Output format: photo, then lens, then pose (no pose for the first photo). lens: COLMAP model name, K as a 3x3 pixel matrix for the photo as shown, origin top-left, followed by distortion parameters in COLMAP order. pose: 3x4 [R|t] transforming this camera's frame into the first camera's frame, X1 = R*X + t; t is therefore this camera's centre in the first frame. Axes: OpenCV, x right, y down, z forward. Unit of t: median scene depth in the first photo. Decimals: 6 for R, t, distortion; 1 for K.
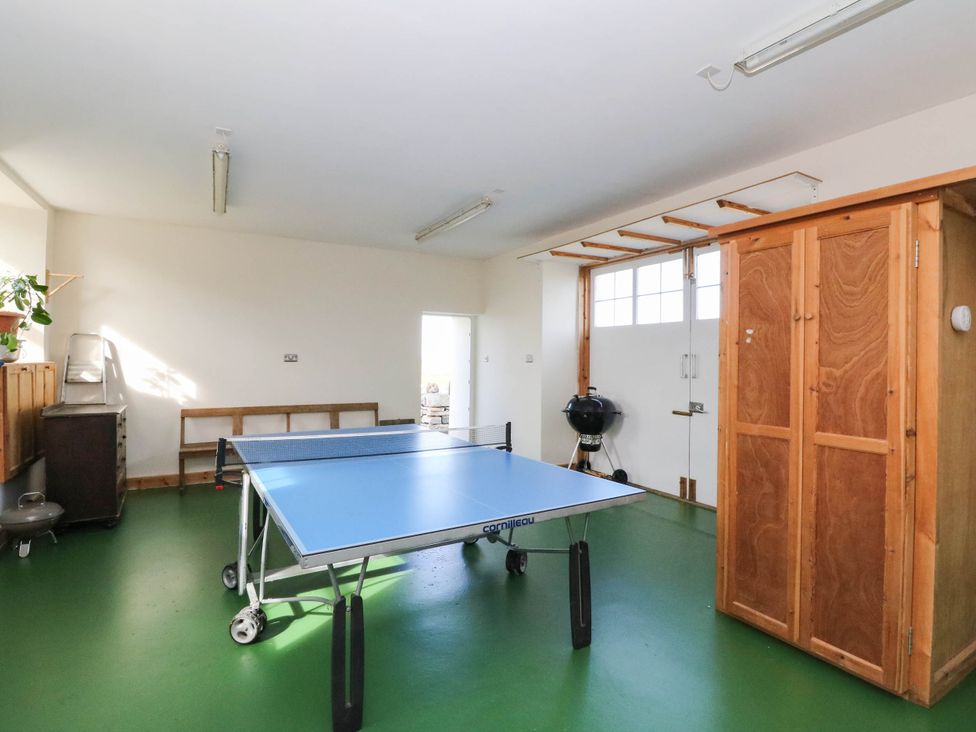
lens RADIAL K [[505.3, 0, 495.0], [0, 505.3, 355.8], [0, 0, 1]] dist [0.000839, -0.013071]
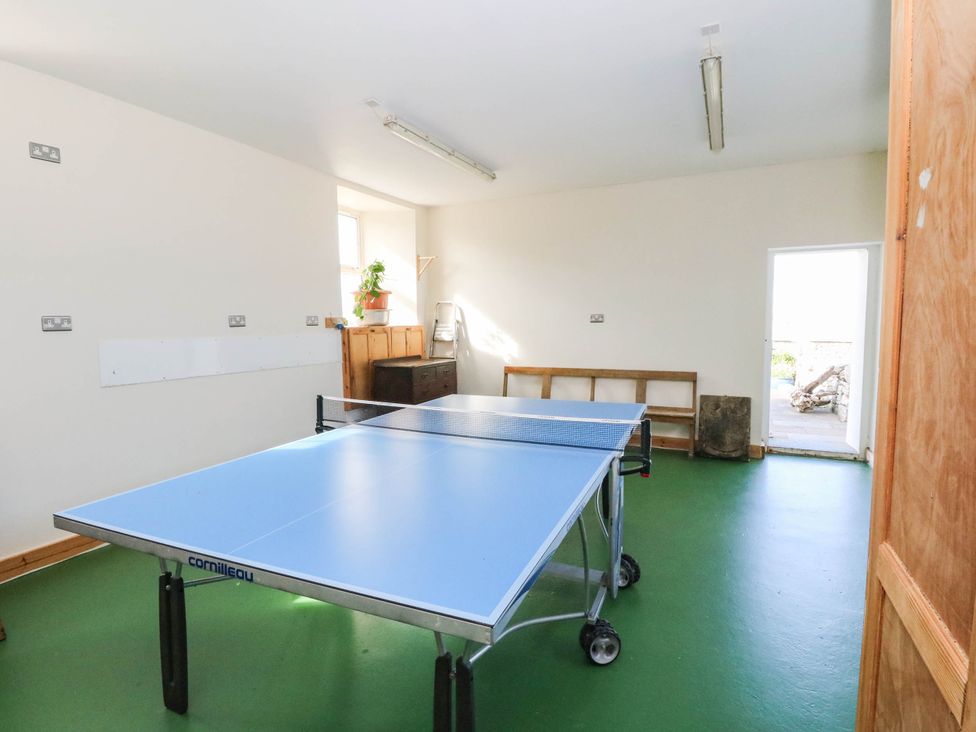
lens RADIAL K [[505.3, 0, 495.0], [0, 505.3, 355.8], [0, 0, 1]] dist [0.000839, -0.013071]
pose [[0.575358, 0.043021, -0.816769, 0.282636], [0.021785, 0.997455, 0.067884, 0.006236], [0.817612, -0.056851, 0.572957, 0.342883]]
